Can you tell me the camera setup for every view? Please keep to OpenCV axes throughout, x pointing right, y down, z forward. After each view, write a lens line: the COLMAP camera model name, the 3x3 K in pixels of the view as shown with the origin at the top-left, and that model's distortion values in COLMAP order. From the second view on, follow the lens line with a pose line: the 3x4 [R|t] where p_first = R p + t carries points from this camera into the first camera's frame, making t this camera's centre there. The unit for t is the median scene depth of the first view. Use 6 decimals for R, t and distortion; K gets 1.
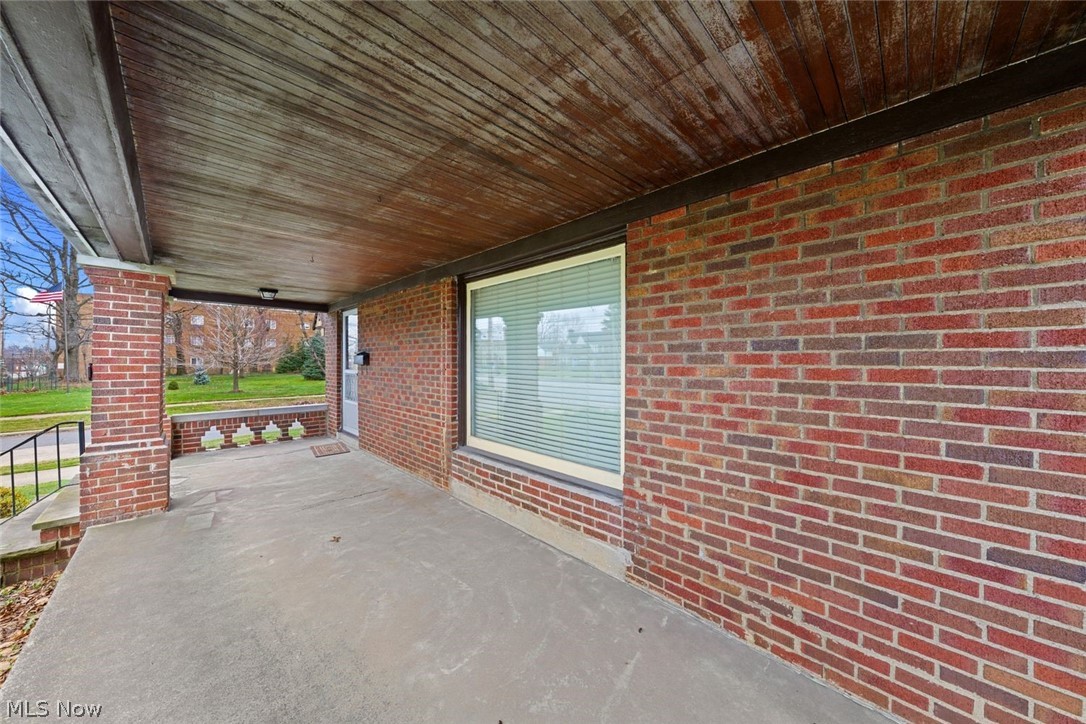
lens RADIAL K [[373.1, 0, 543.0], [0, 373.1, 362.0], [0, 0, 1]] dist [-0.001415, 0.000183]
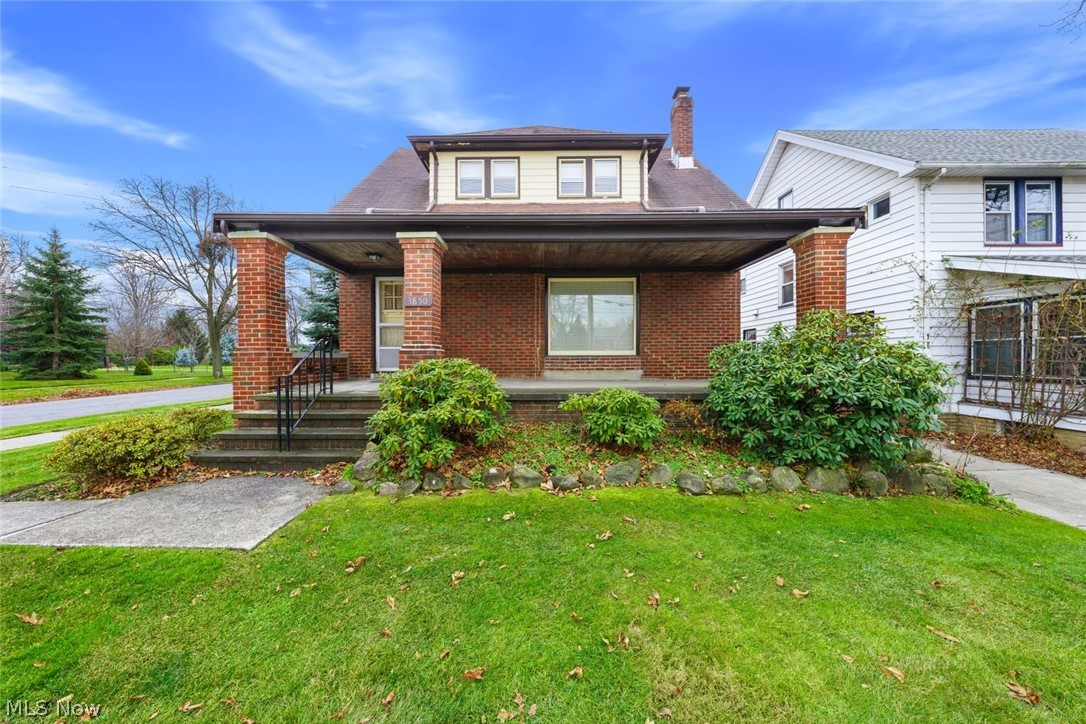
lens RADIAL K [[373.1, 0, 543.0], [0, 373.1, 362.0], [0, 0, 1]] dist [-0.001415, 0.000183]
pose [[0.710879, -0.011283, 0.703223, -2.593812], [0.009327, 0.999935, 0.006616, 0.376752], [-0.703252, 0.001855, 0.710938, -0.719379]]
